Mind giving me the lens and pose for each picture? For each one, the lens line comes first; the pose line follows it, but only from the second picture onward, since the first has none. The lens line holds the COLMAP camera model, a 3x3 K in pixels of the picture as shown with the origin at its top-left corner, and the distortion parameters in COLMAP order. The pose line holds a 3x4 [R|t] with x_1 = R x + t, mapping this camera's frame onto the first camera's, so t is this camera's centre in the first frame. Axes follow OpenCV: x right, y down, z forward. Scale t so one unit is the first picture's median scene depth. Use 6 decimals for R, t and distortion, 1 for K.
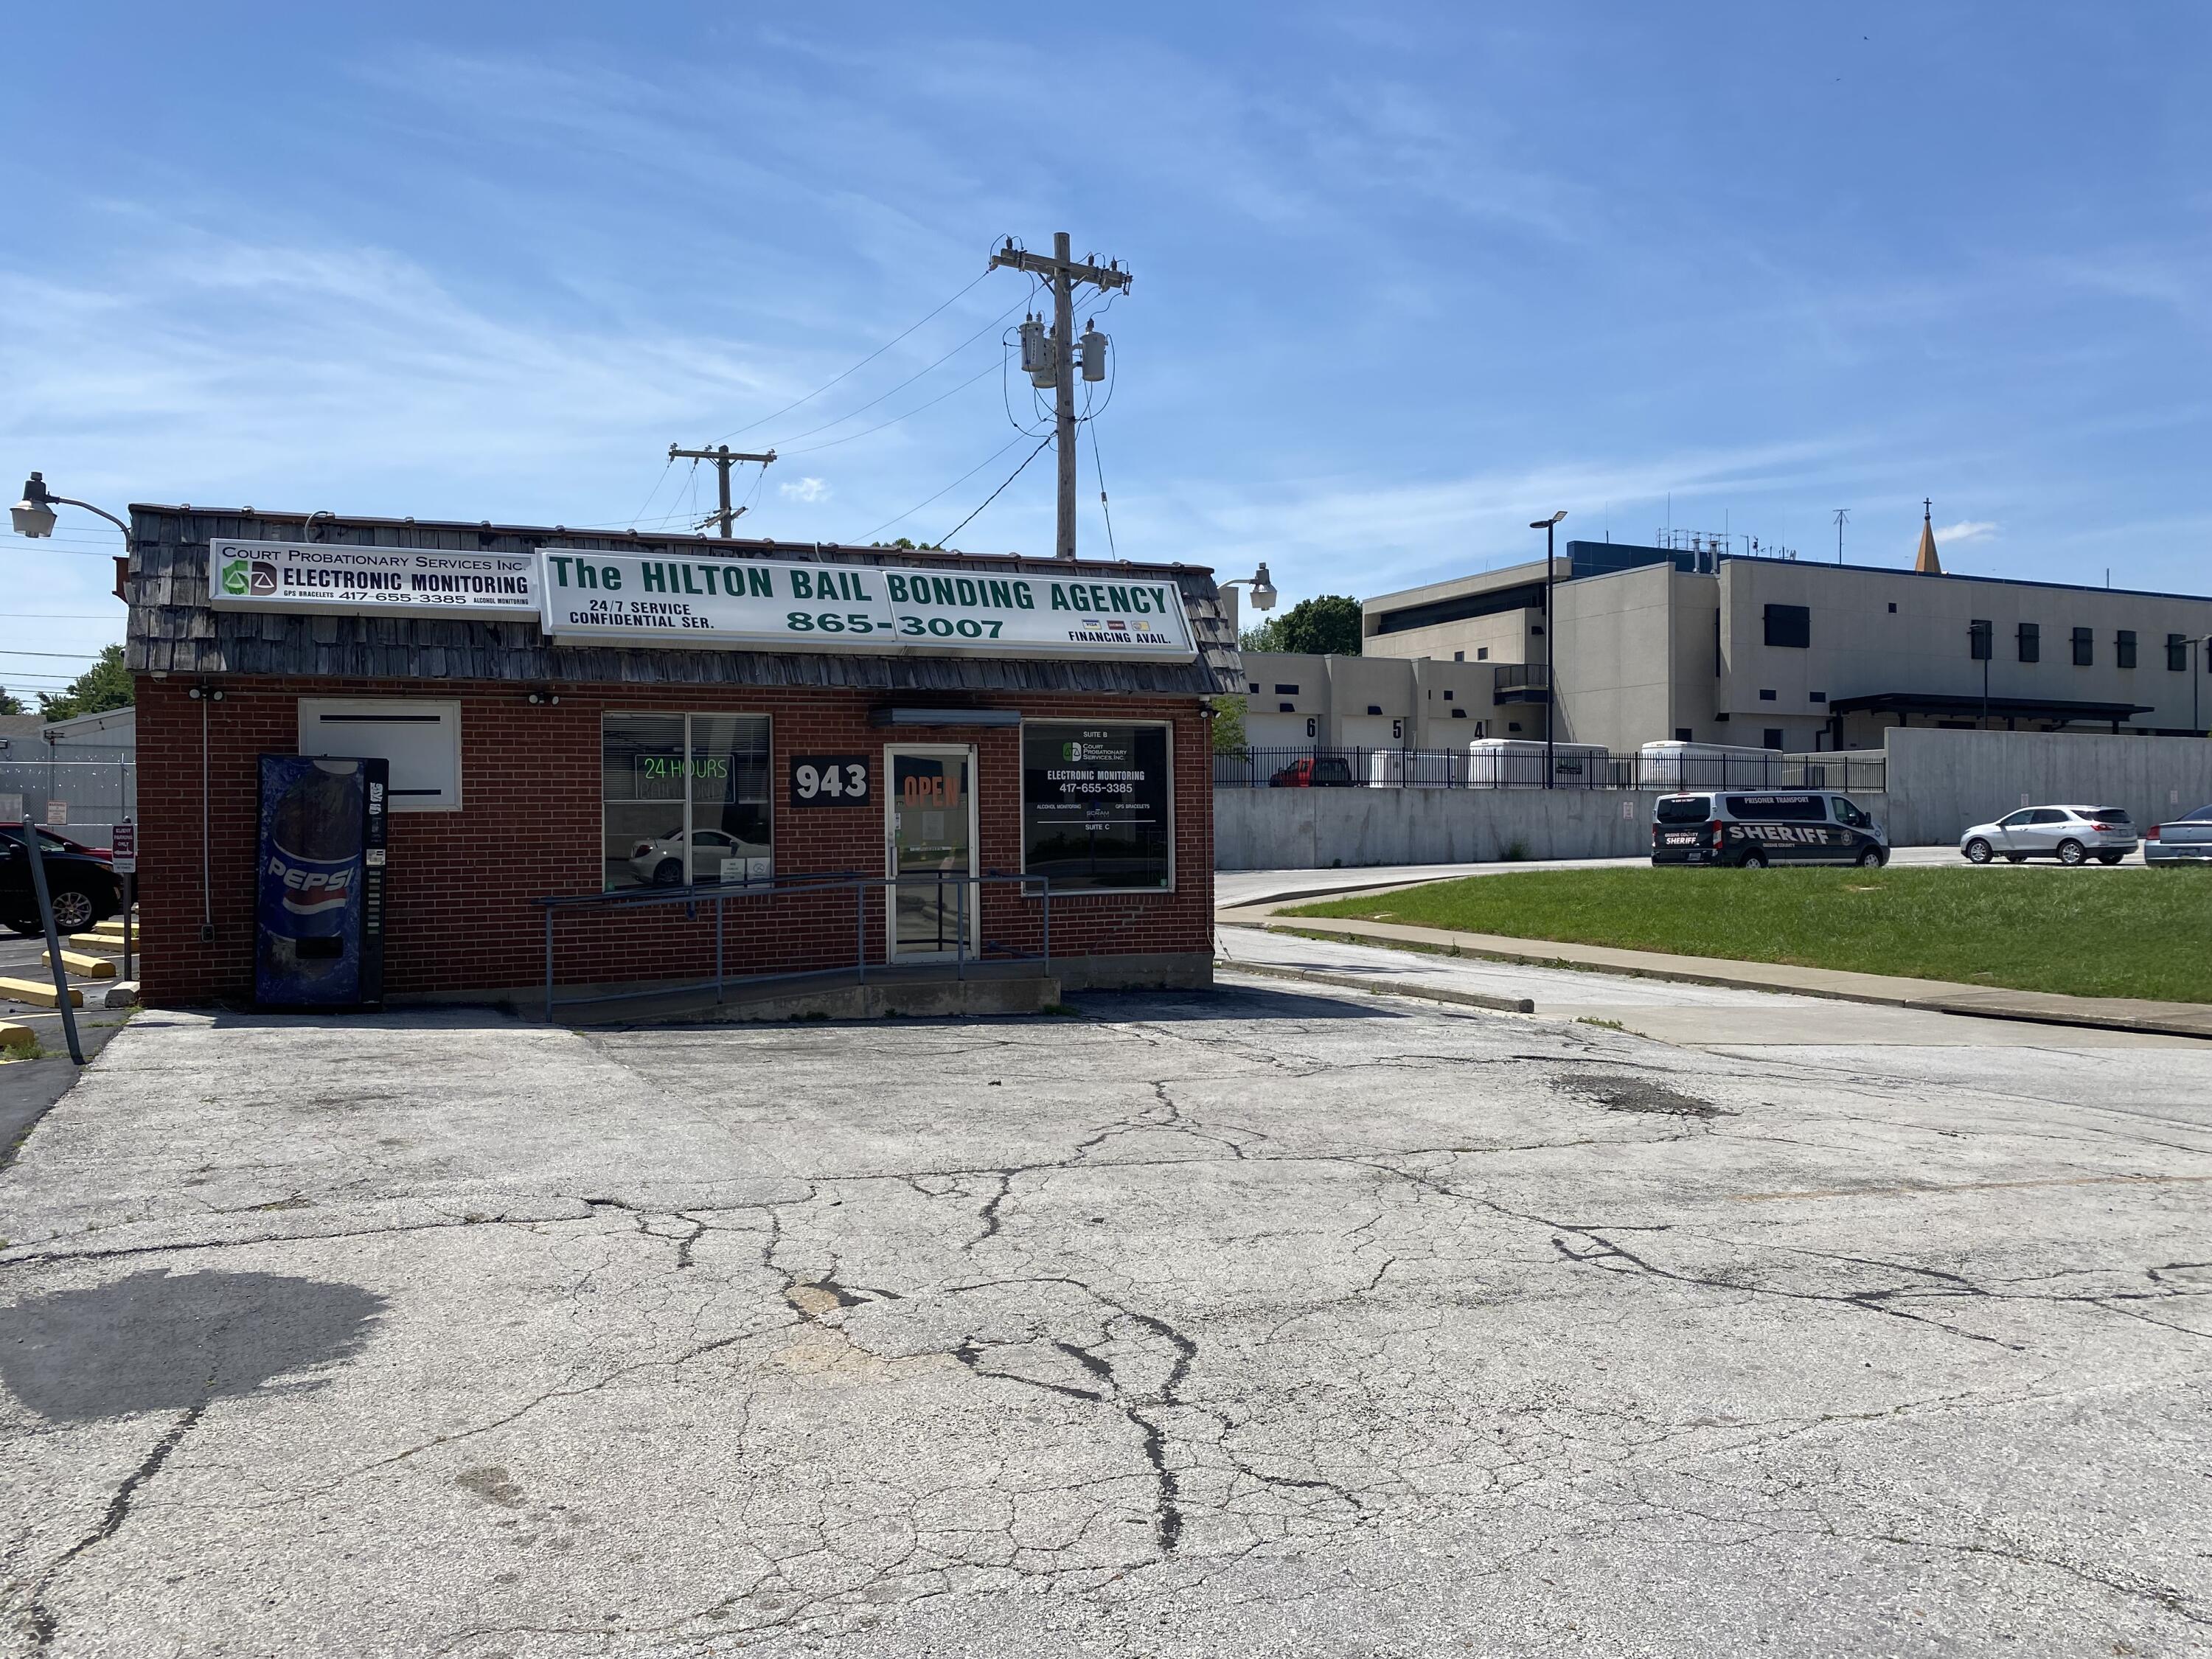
lens RADIAL K [[1651.4, 0, 1106.0], [0, 1651.4, 829.5], [0, 0, 1]] dist [0.134329, -0.197769]
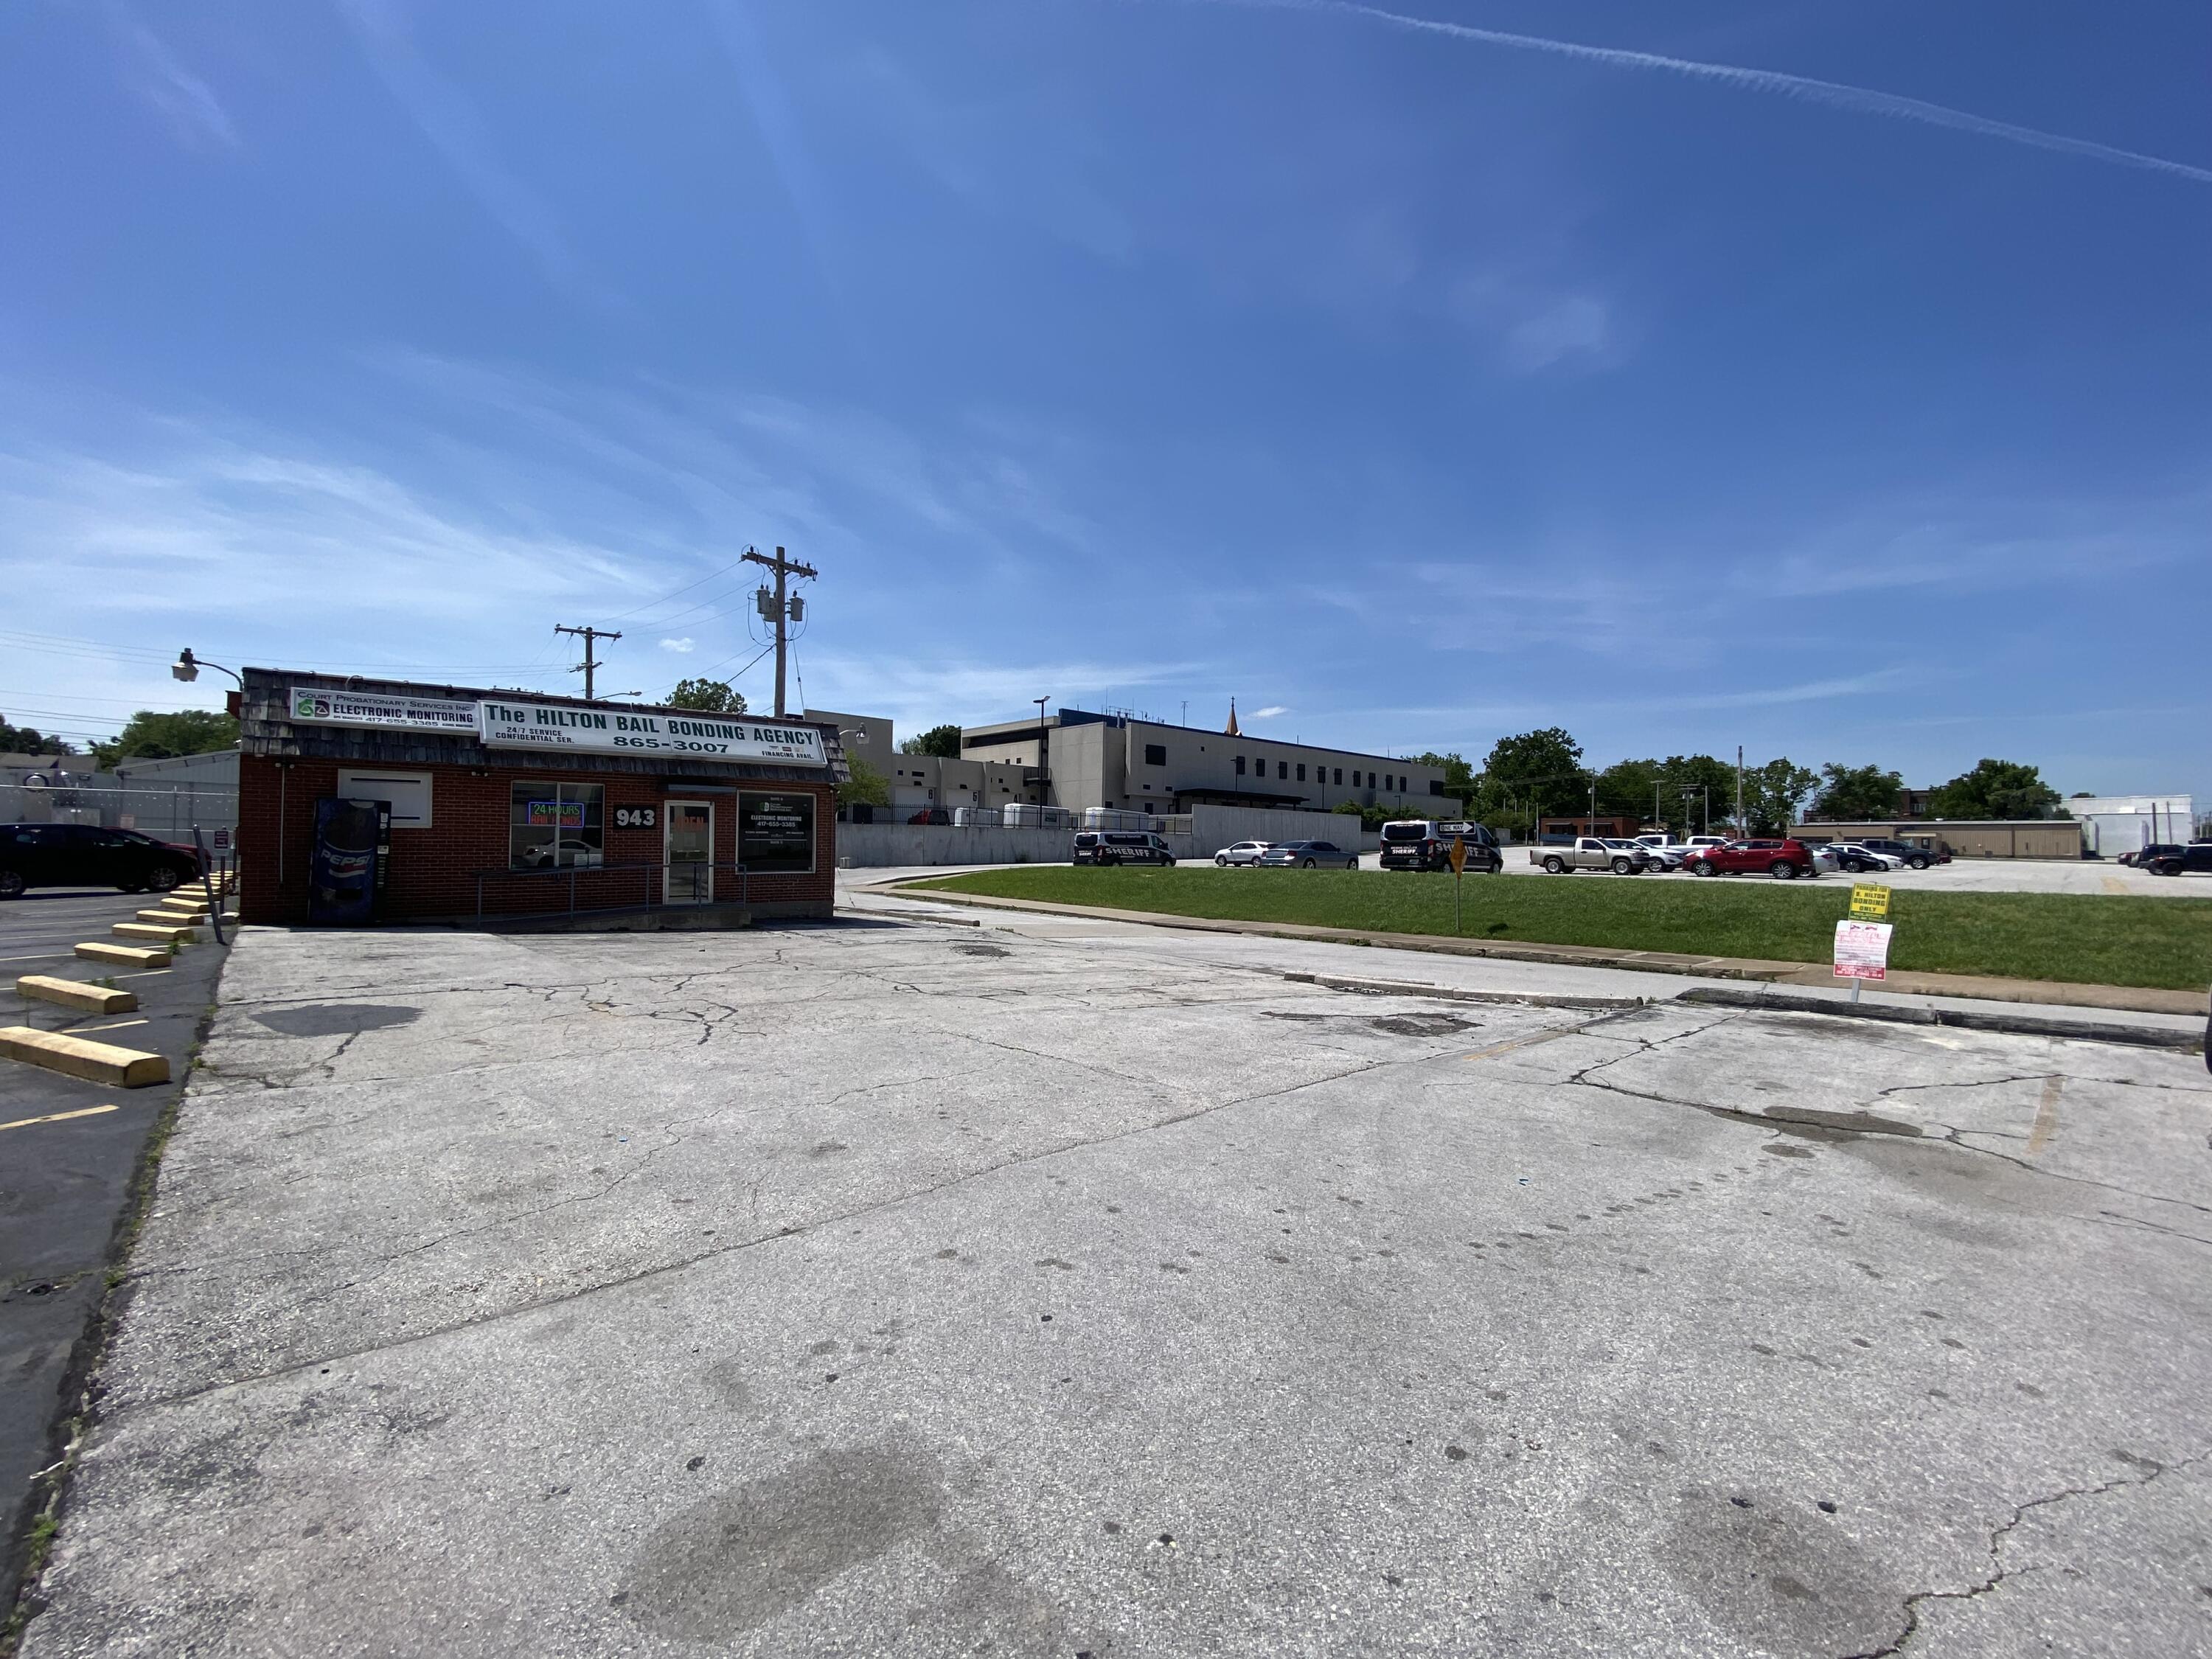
lens RADIAL K [[889.7, 0, 1104.8], [0, 889.7, 825.3], [0, 0, 1]] dist [0.026261, -0.024186]
pose [[0.957088, 0.024206, 0.288785, 0.068758], [-0.016920, 0.999473, -0.027701, 0.001639], [-0.289303, 0.021626, 0.956993, -0.227623]]
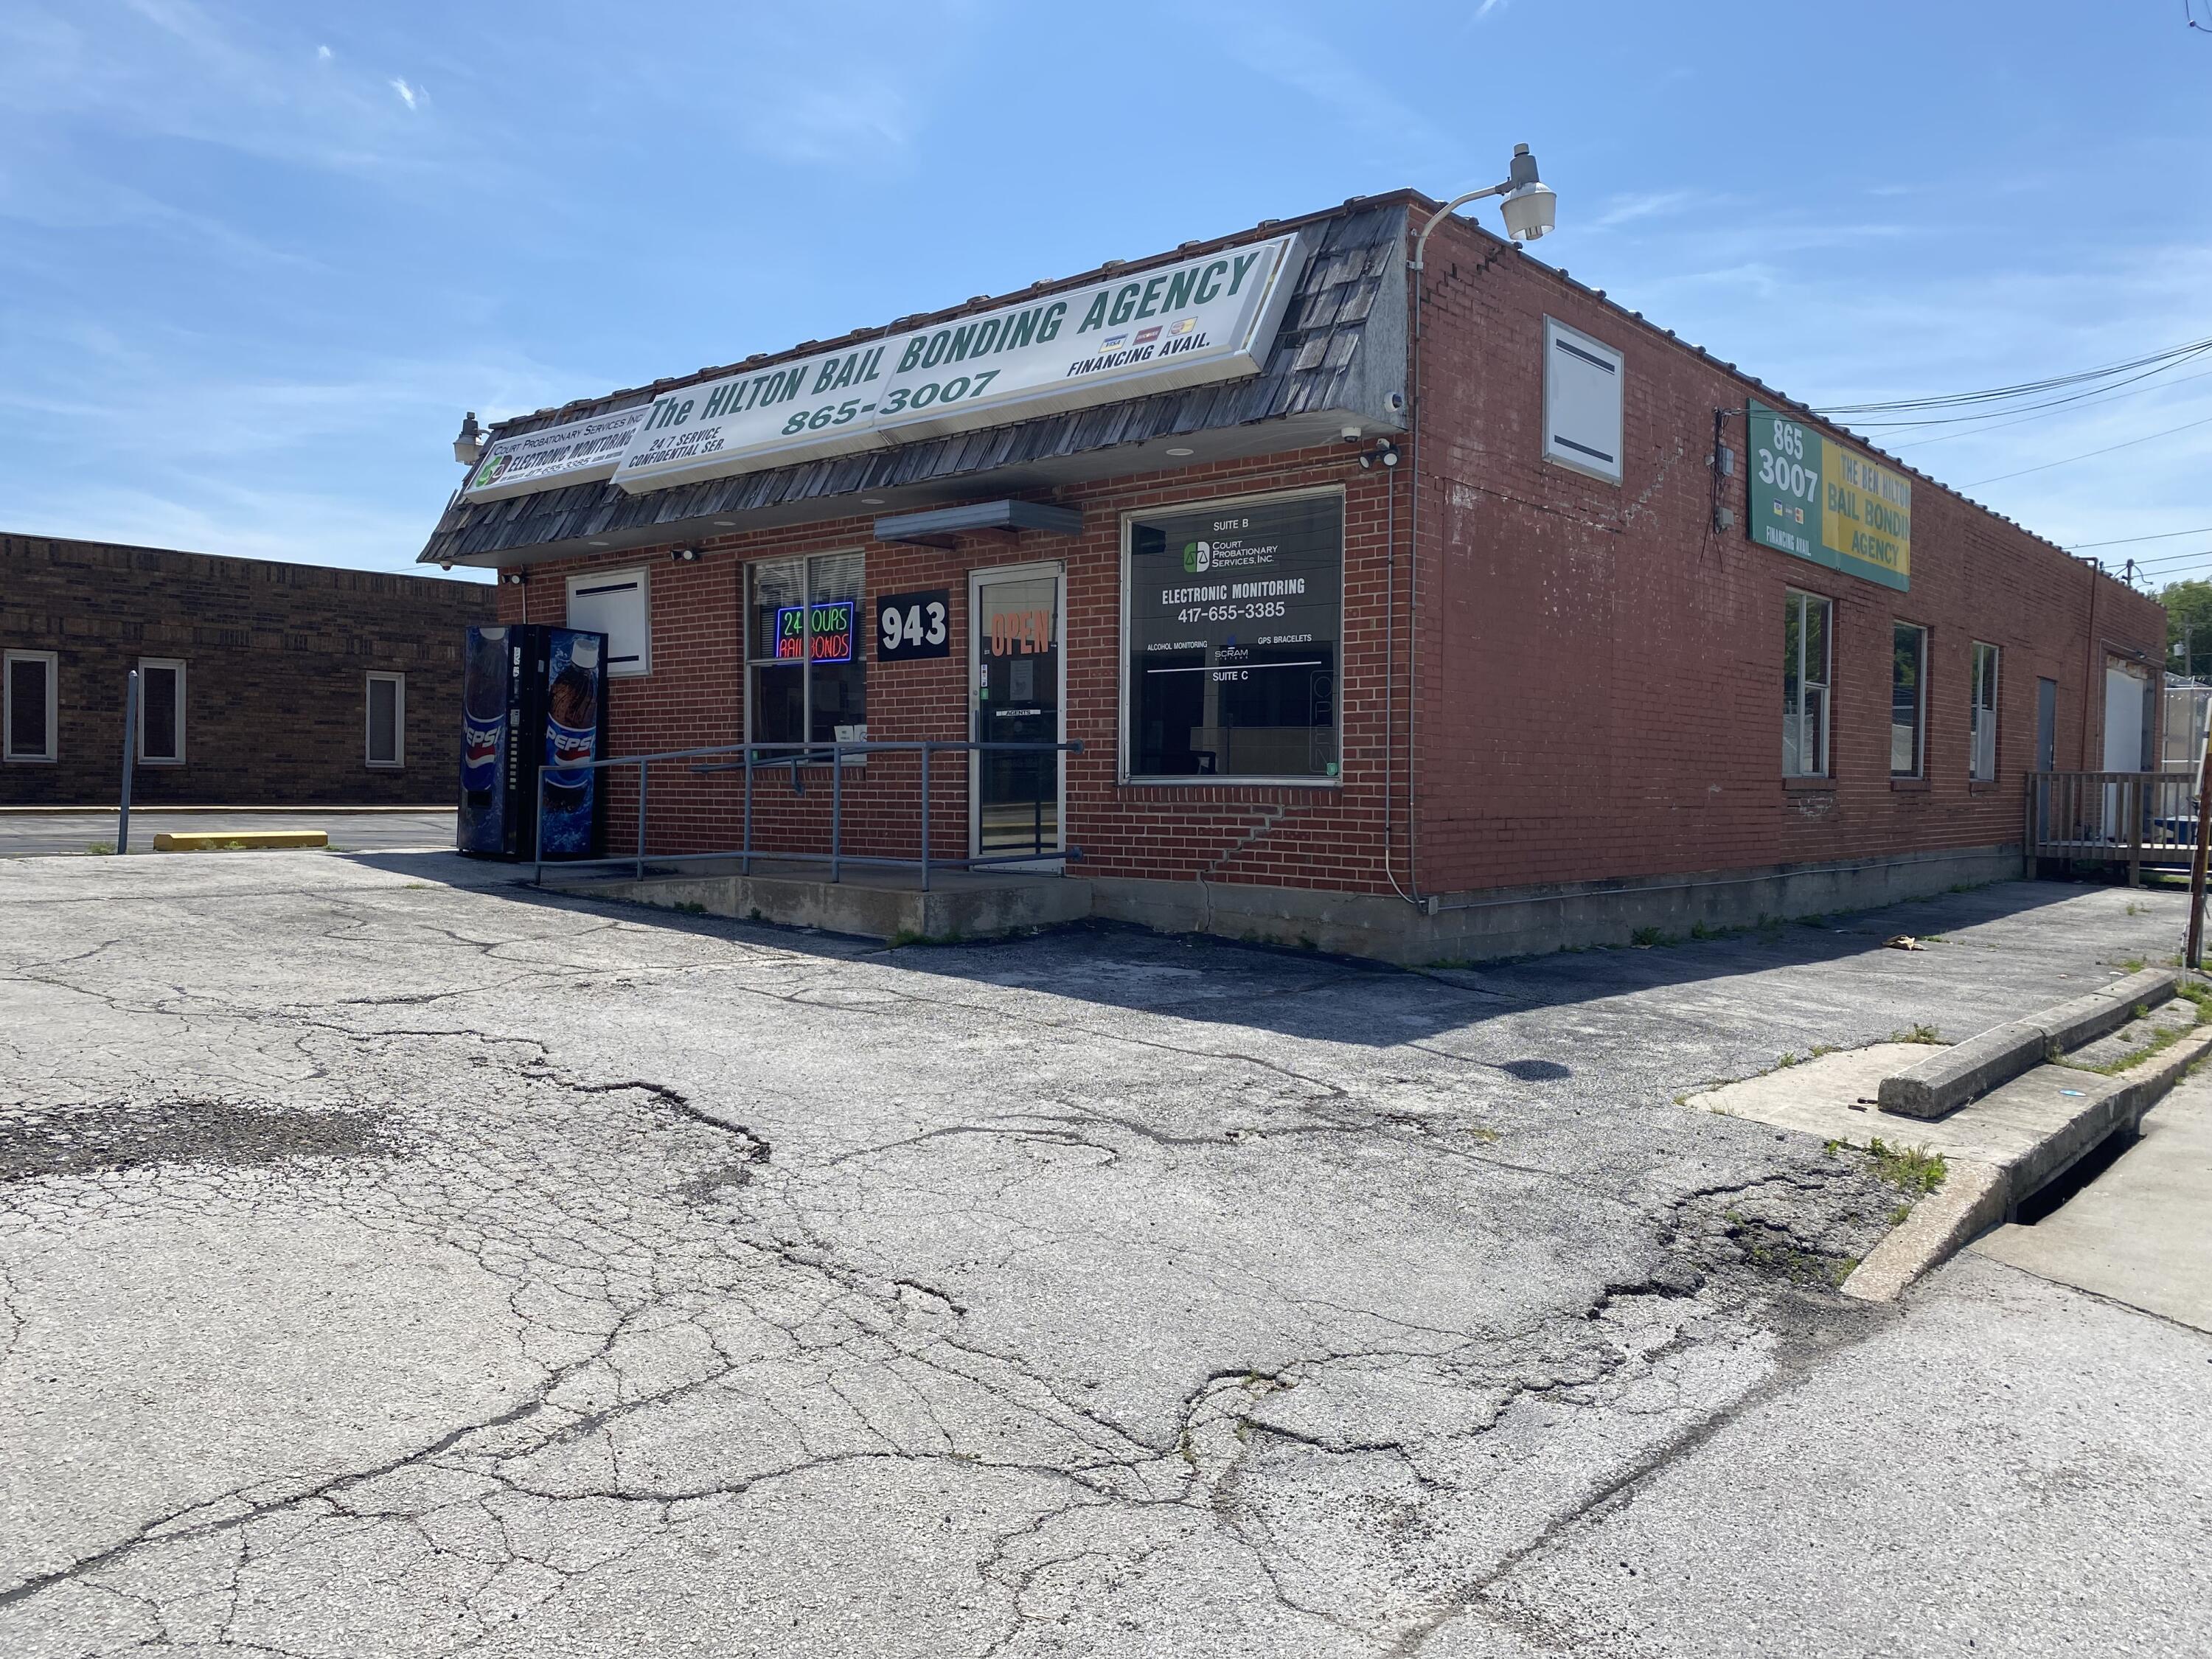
lens RADIAL K [[1651.4, 0, 1106.0], [0, 1651.4, 829.5], [0, 0, 1]] dist [0.134329, -0.197769]
pose [[0.424157, 0.036805, -0.904840, 0.542384], [-0.017942, 0.999319, 0.032237, 0.037085], [0.905411, 0.002561, 0.424529, 0.702221]]
